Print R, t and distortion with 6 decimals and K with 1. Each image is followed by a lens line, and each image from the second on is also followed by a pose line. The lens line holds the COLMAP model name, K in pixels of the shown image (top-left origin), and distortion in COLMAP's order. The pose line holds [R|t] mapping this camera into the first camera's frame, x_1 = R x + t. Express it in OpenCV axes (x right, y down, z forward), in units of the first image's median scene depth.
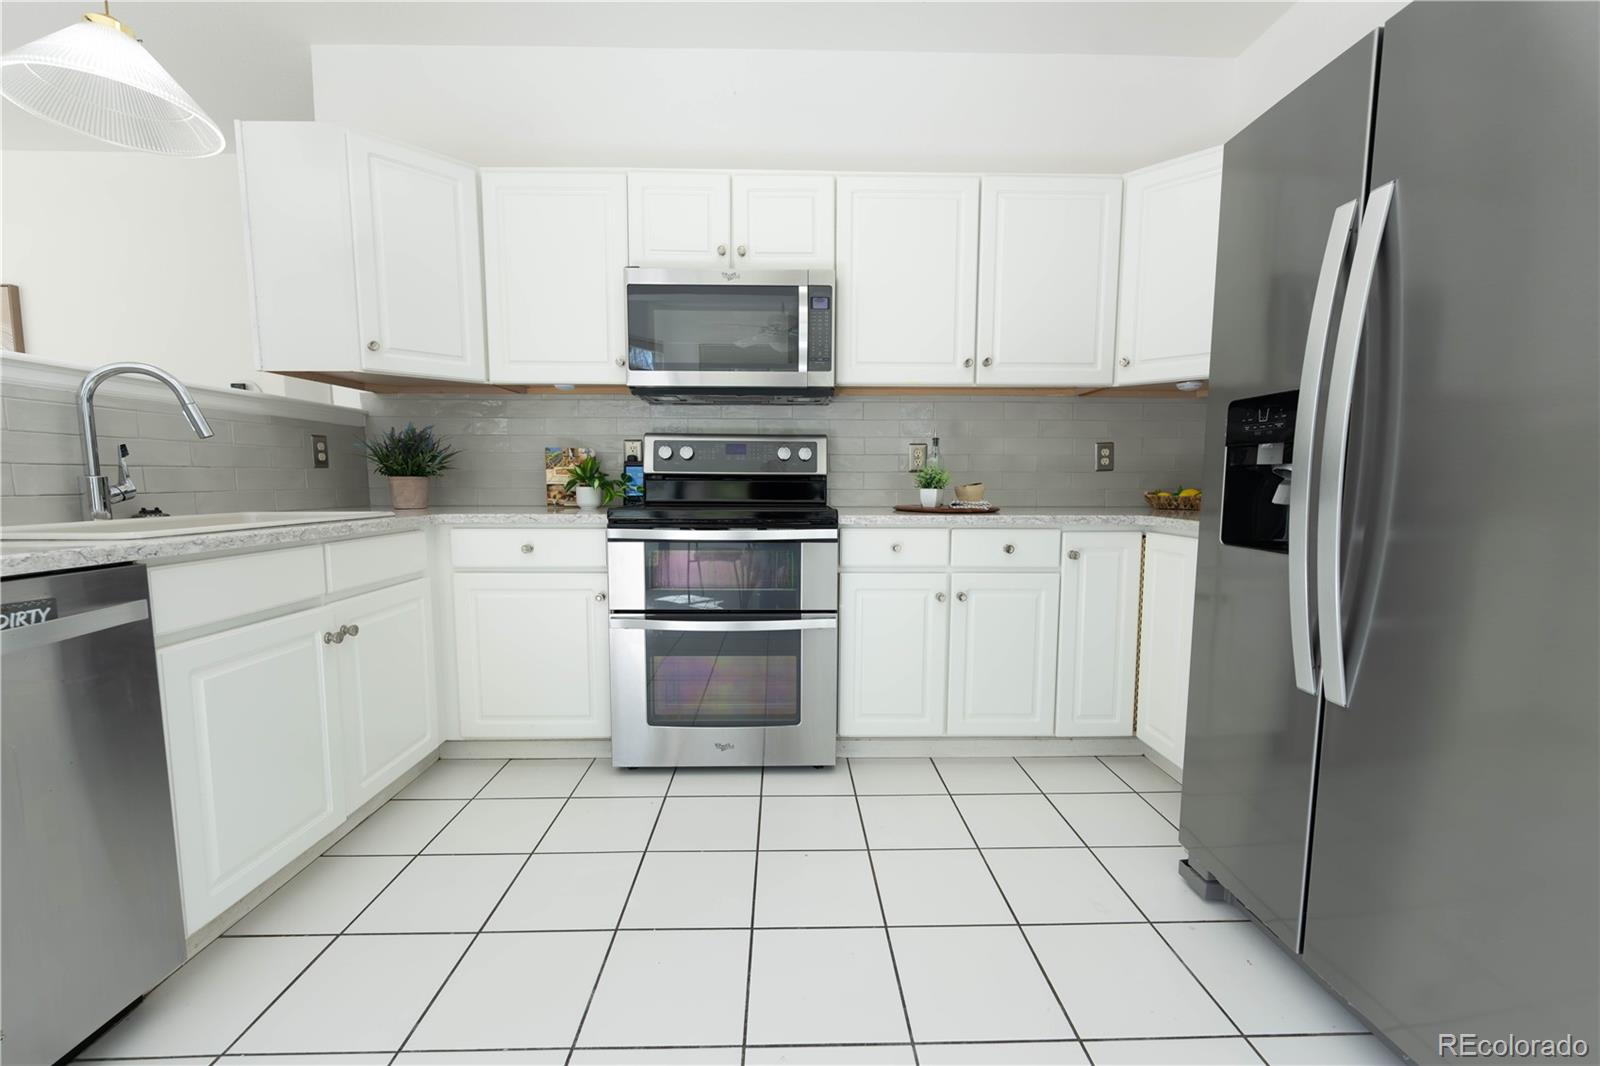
lens RADIAL K [[640.1, 0, 797.3], [0, 640.1, 543.0], [0, 0, 1]] dist [-0.003044, -0.000577]
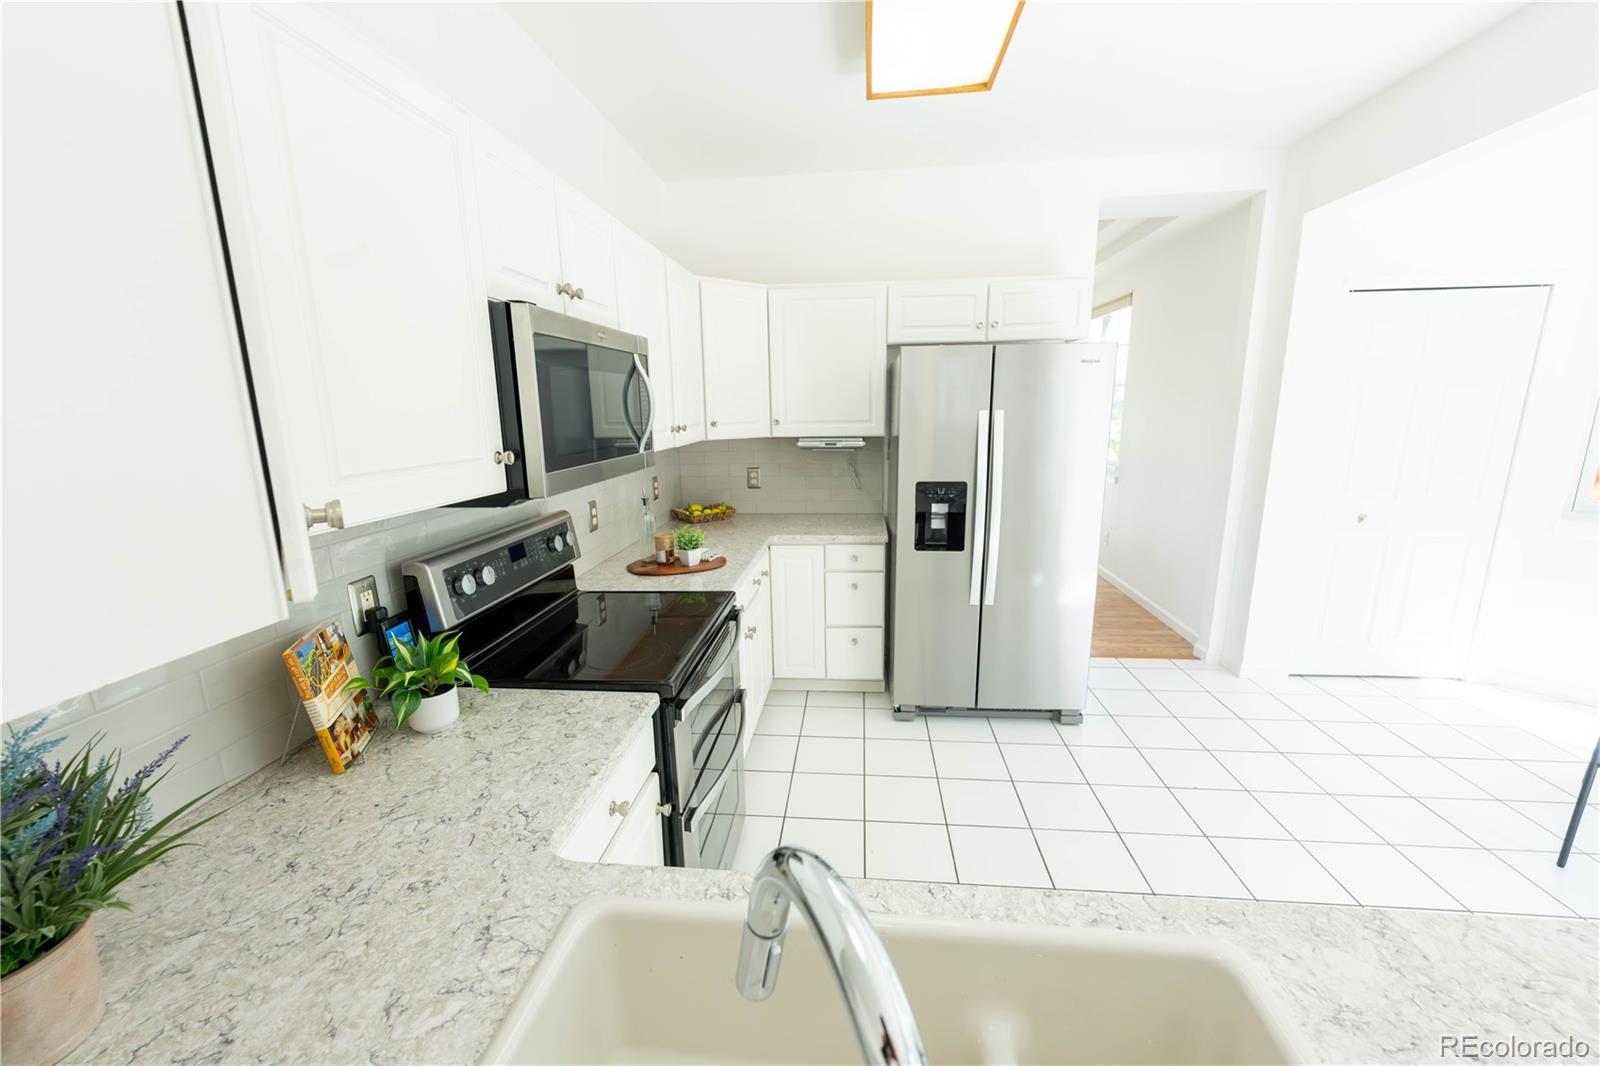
lens RADIAL K [[640.1, 0, 797.3], [0, 640.1, 543.0], [0, 0, 1]] dist [-0.003044, -0.000577]
pose [[0.134290, -0.215585, 0.967207, -0.823617], [0.115048, 0.972839, 0.200867, -0.294783], [-0.984241, 0.084301, 0.155445, 0.654971]]
